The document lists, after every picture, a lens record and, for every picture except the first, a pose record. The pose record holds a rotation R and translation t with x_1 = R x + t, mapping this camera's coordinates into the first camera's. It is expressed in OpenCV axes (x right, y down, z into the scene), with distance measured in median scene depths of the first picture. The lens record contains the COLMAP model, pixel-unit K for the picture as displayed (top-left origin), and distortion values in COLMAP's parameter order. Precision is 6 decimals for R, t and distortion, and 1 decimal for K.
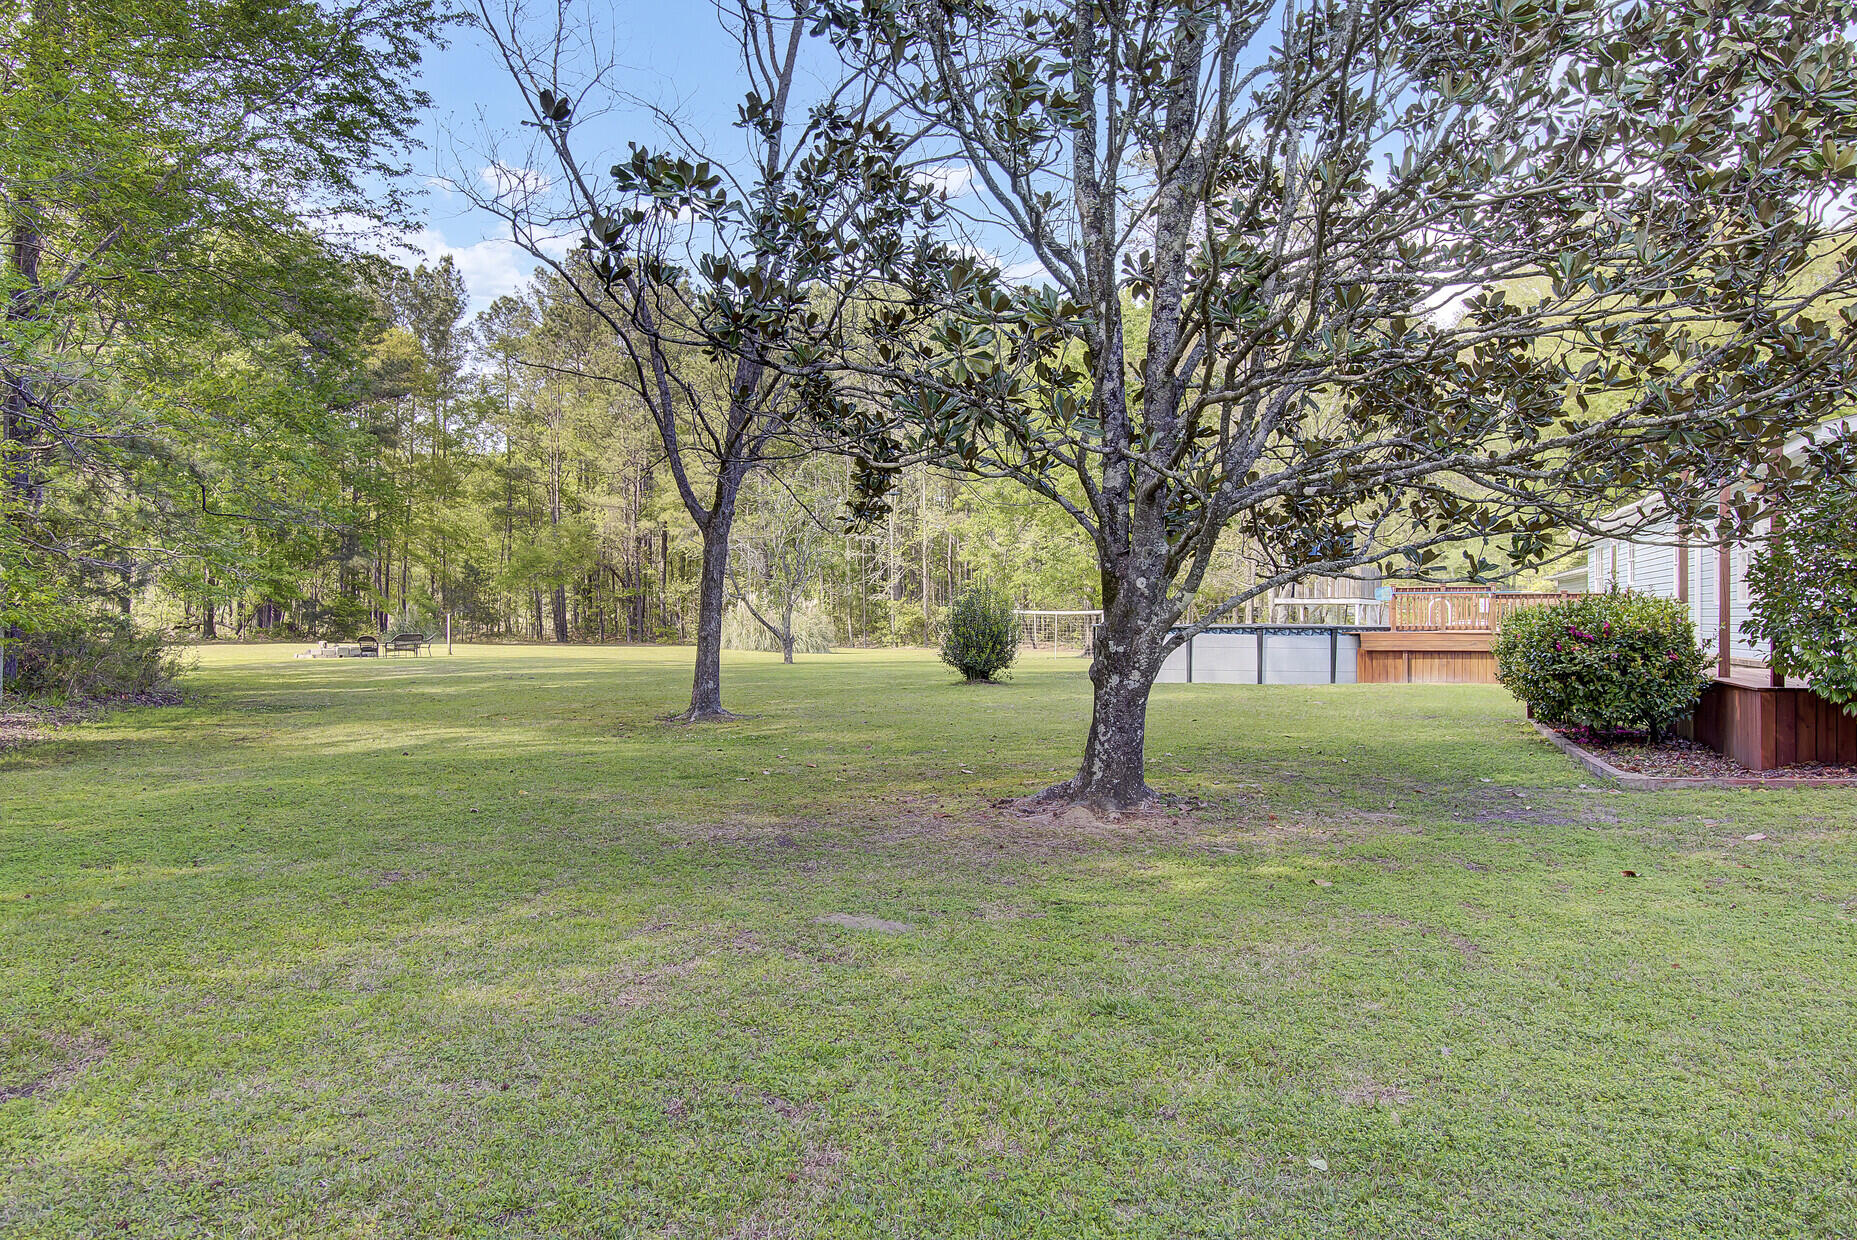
lens RADIAL K [[1554.9, 0, 929.4], [0, 1554.9, 622.3], [0, 0, 1]] dist [-0.000220, 0.000155]
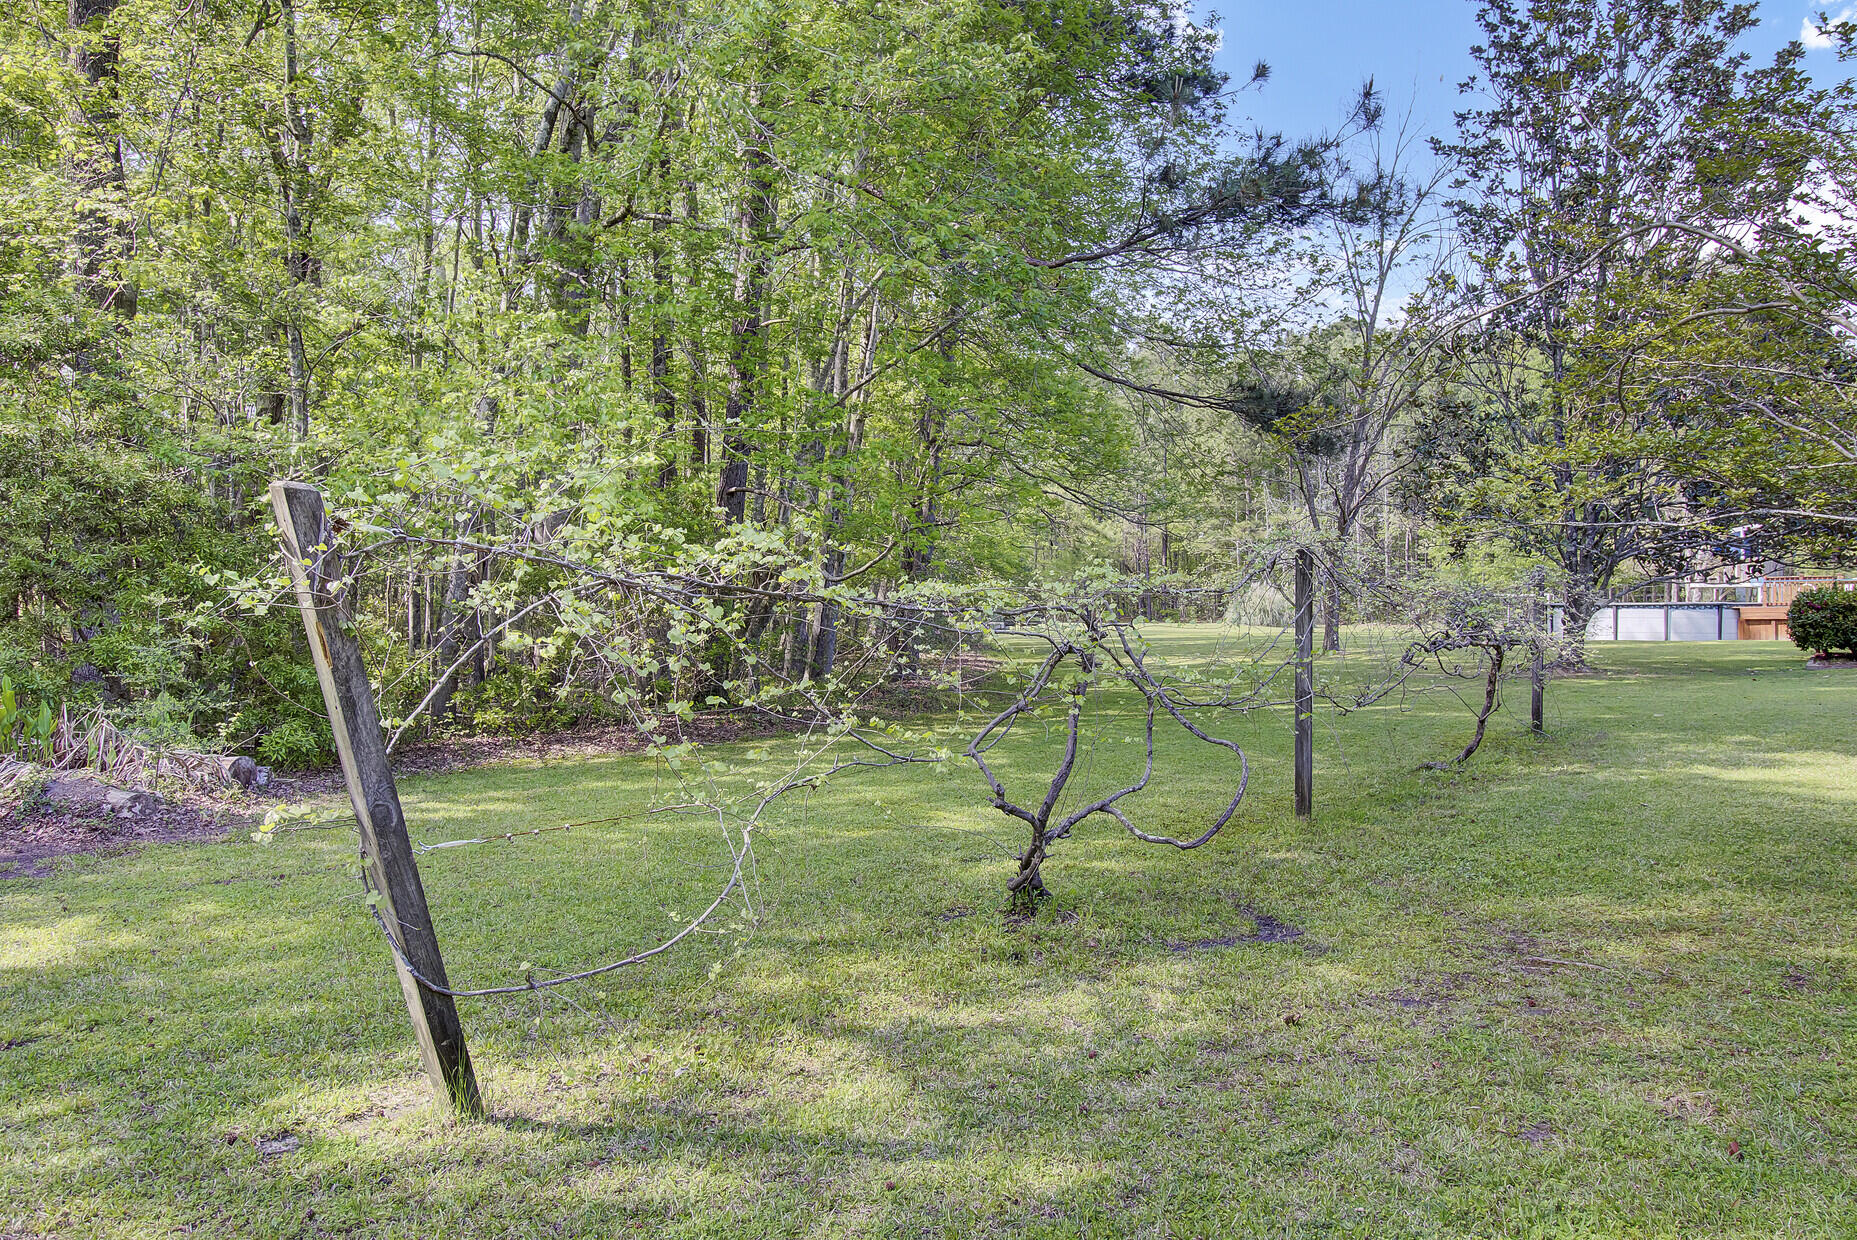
lens RADIAL K [[1357.3, 0, 925.7], [0, 1357.3, 617.3], [0, 0, 1]] dist [0.006843, 0.000961]
pose [[0.952230, -0.005490, -0.305331, -0.160943], [0.008083, 0.999941, 0.007228, 0.000792], [0.305274, -0.009351, 0.952219, -1.118922]]
